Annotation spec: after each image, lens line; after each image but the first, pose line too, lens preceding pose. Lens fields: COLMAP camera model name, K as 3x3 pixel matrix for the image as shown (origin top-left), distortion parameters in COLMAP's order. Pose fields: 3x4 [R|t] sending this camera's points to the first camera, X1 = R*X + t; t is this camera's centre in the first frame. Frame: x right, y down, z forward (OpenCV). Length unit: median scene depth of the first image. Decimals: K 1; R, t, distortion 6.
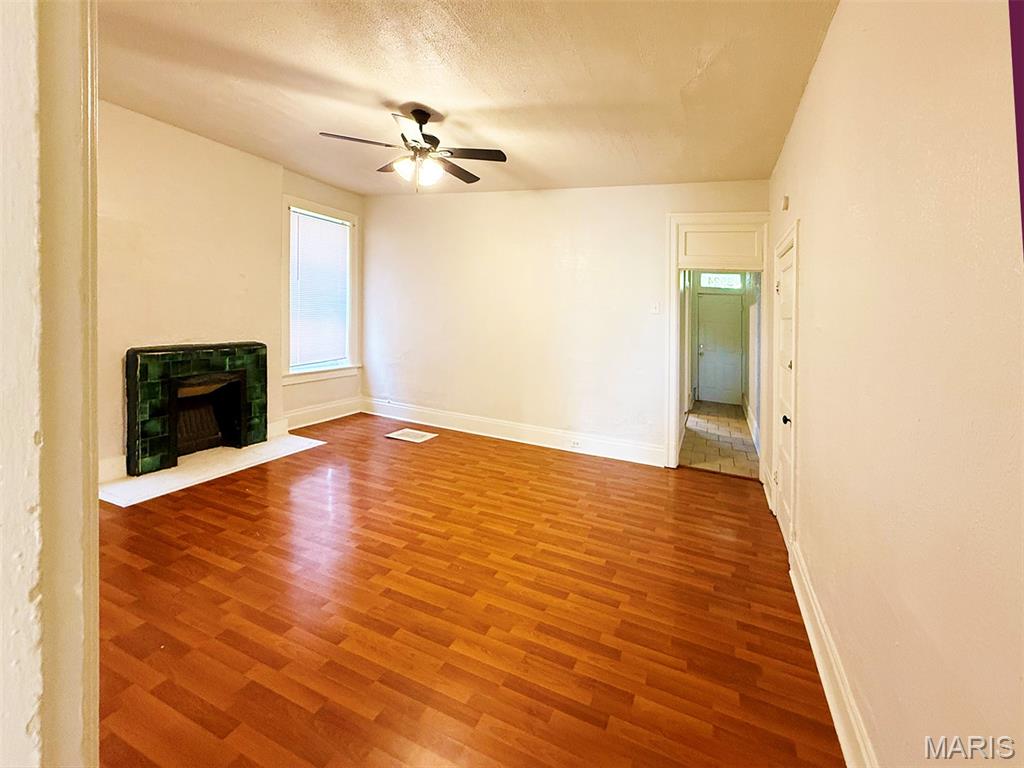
lens RADIAL K [[454.0, 0, 506.9], [0, 454.0, 418.7], [0, 0, 1]] dist [0.000174, 0.000165]
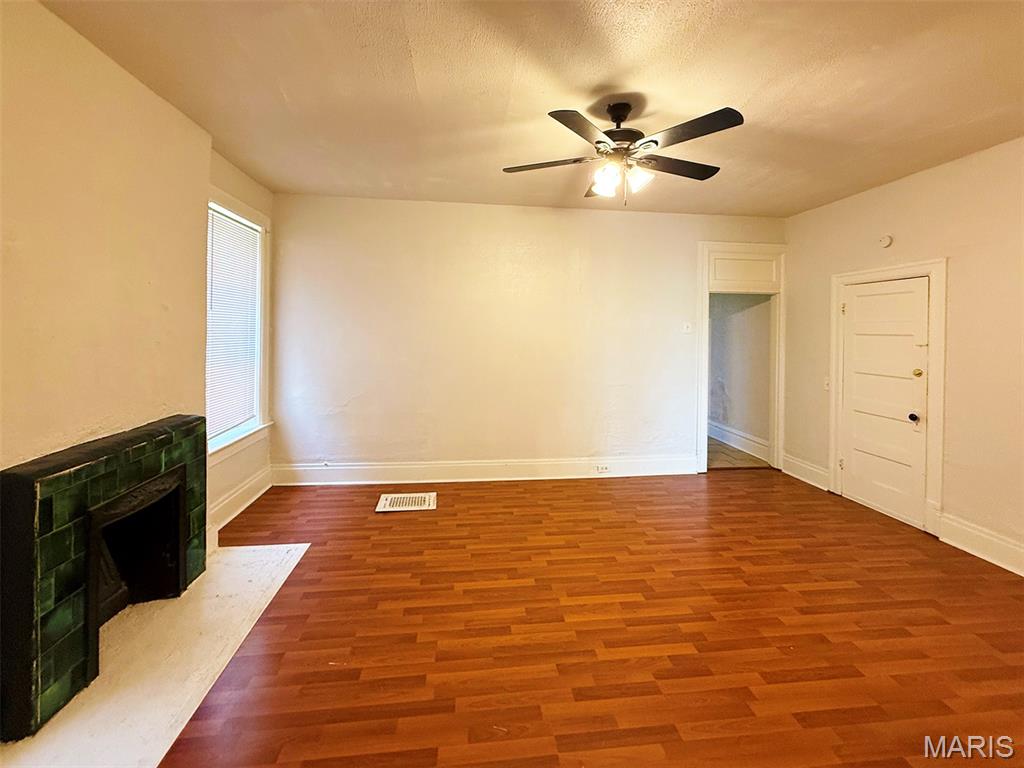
lens RADIAL K [[445.6, 0, 516.1], [0, 445.6, 410.1], [0, 0, 1]] dist [0.000496, -0.000050]
pose [[0.849729, -0.144676, 0.506981, -0.584306], [0.164142, 0.986416, 0.006379, -0.130384], [-0.501017, 0.077797, 0.861933, 0.327403]]
